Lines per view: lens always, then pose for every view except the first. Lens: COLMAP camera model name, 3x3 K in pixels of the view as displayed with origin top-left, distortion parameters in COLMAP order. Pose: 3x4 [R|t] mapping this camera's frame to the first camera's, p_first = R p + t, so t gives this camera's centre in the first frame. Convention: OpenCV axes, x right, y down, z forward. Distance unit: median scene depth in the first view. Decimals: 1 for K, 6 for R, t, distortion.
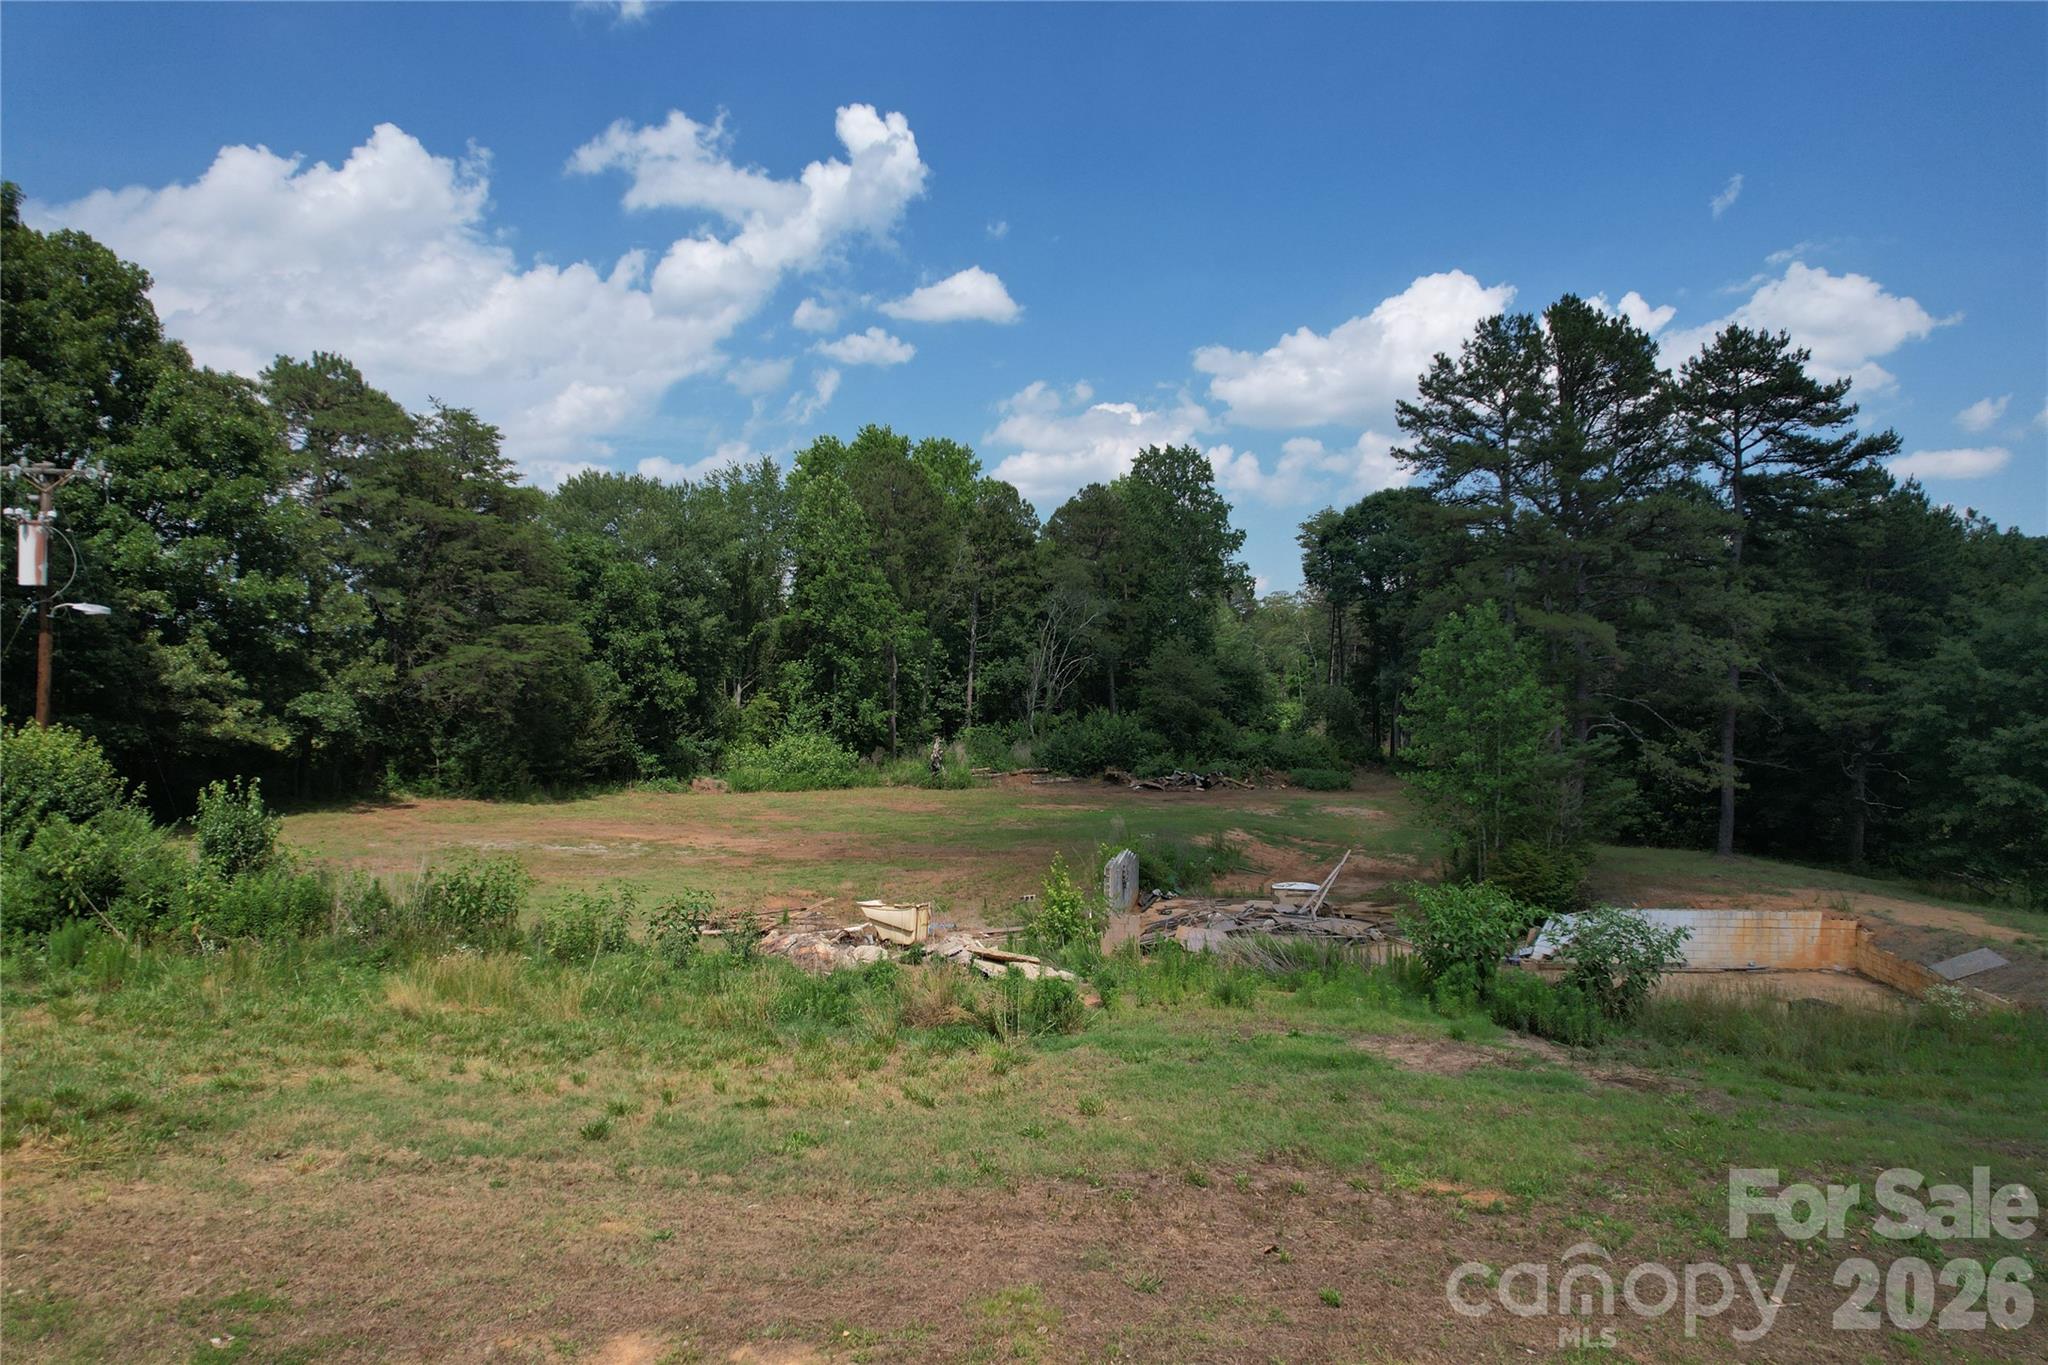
lens RADIAL K [[1304.0, 0, 1030.4], [0, 1304.0, 679.2], [0, 0, 1]] dist [-0.047919, 0.050457]
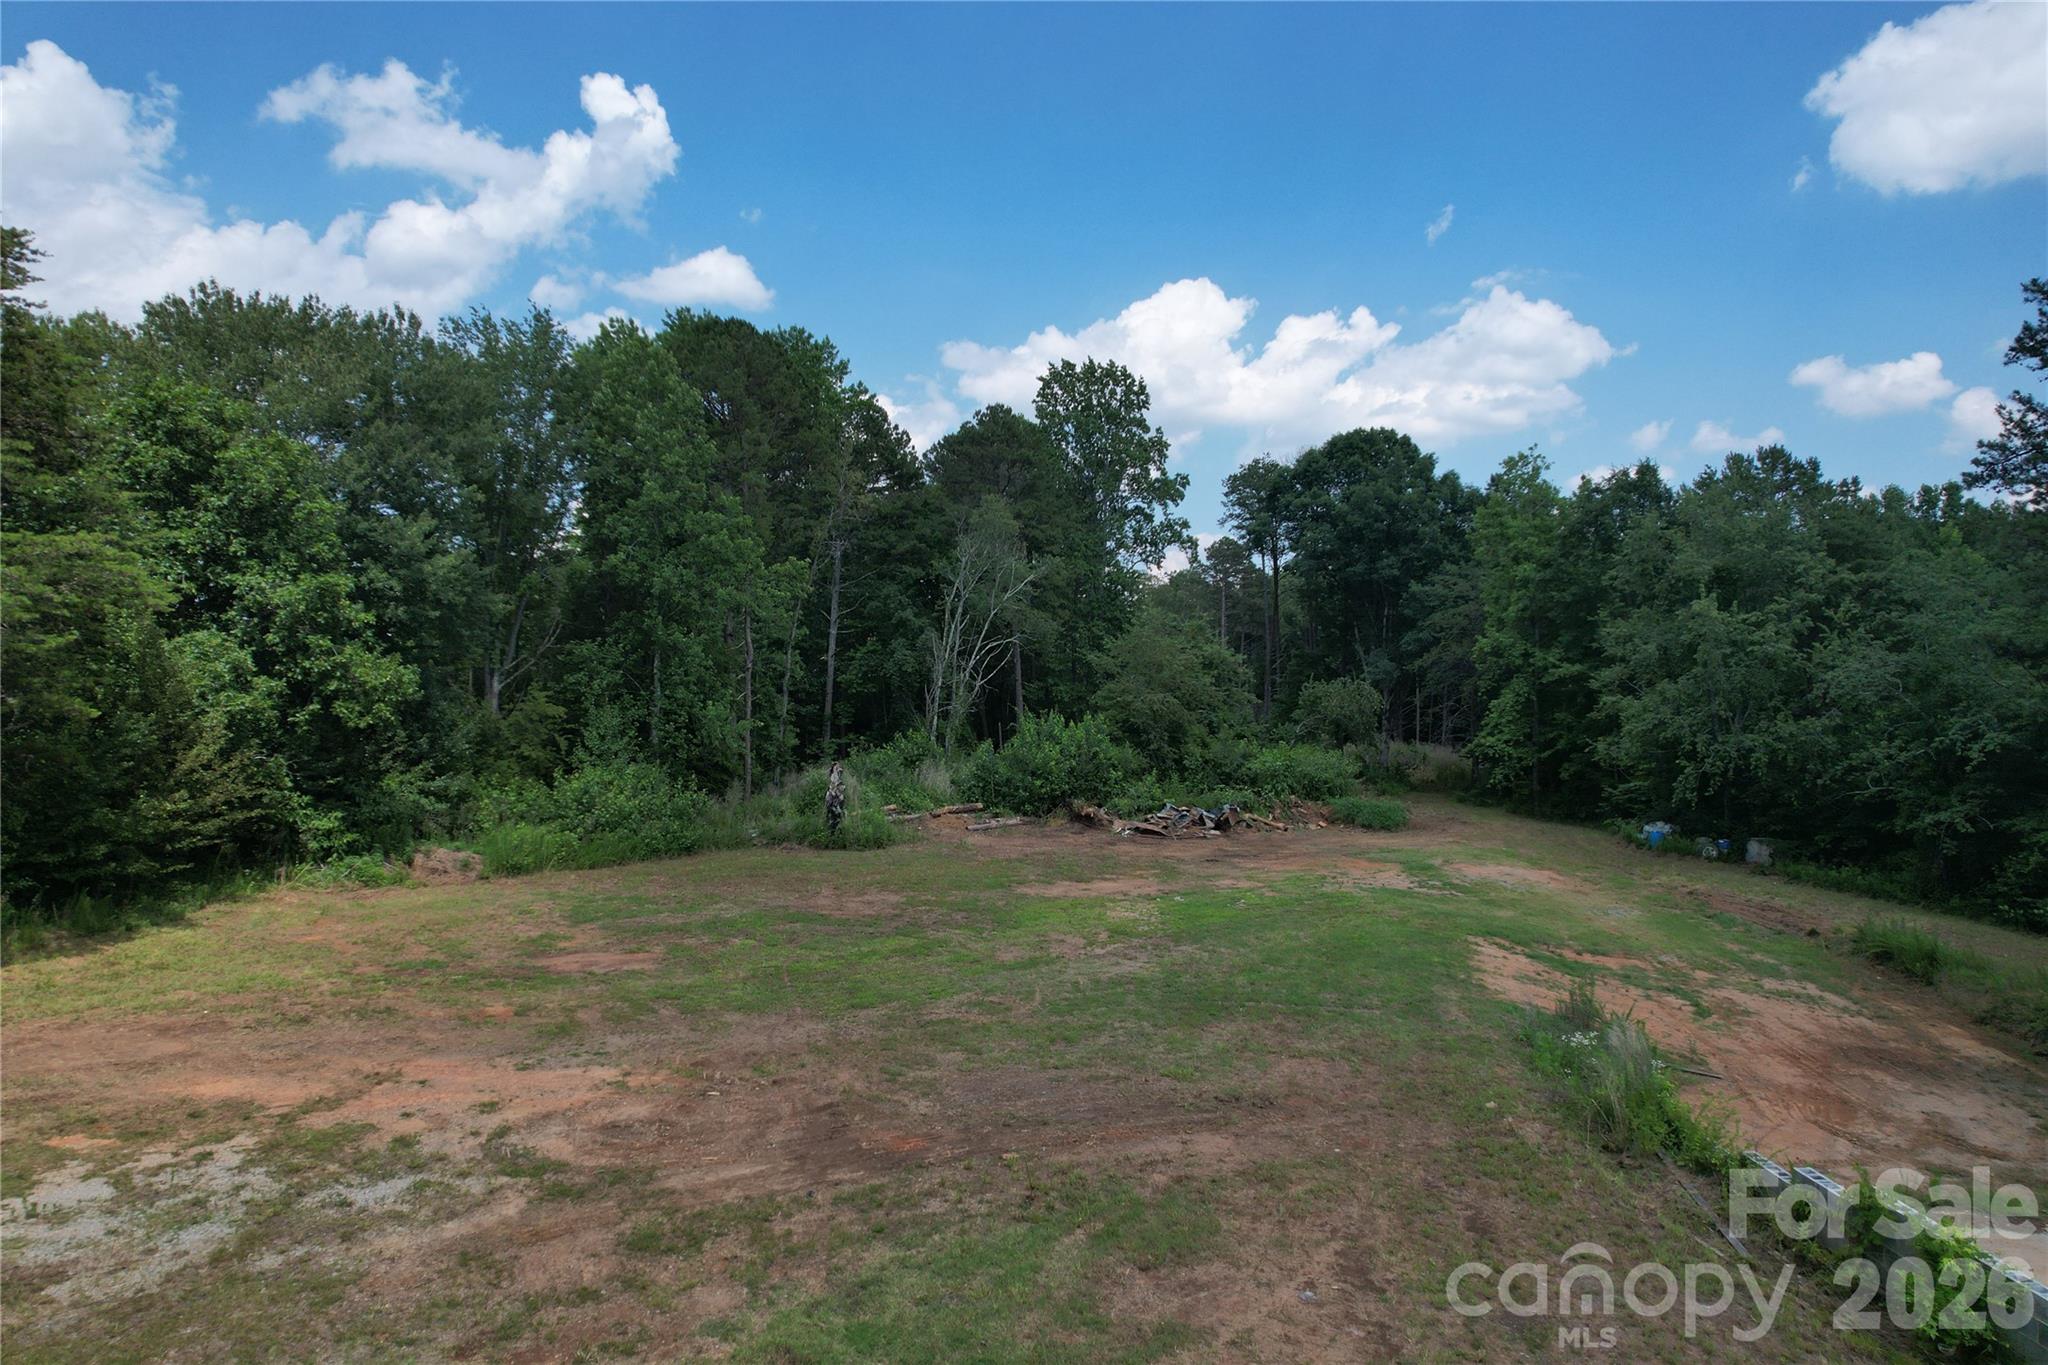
lens RADIAL K [[1304.0, 0, 1019.6], [0, 1304.0, 692.3], [0, 0, 1]] dist [-0.047919, 0.050457]
pose [[0.983770, -0.001245, 0.179428, -0.094047], [-0.001502, 0.999884, 0.015173, 0.001324], [-0.179426, -0.015196, 0.983654, 0.370993]]
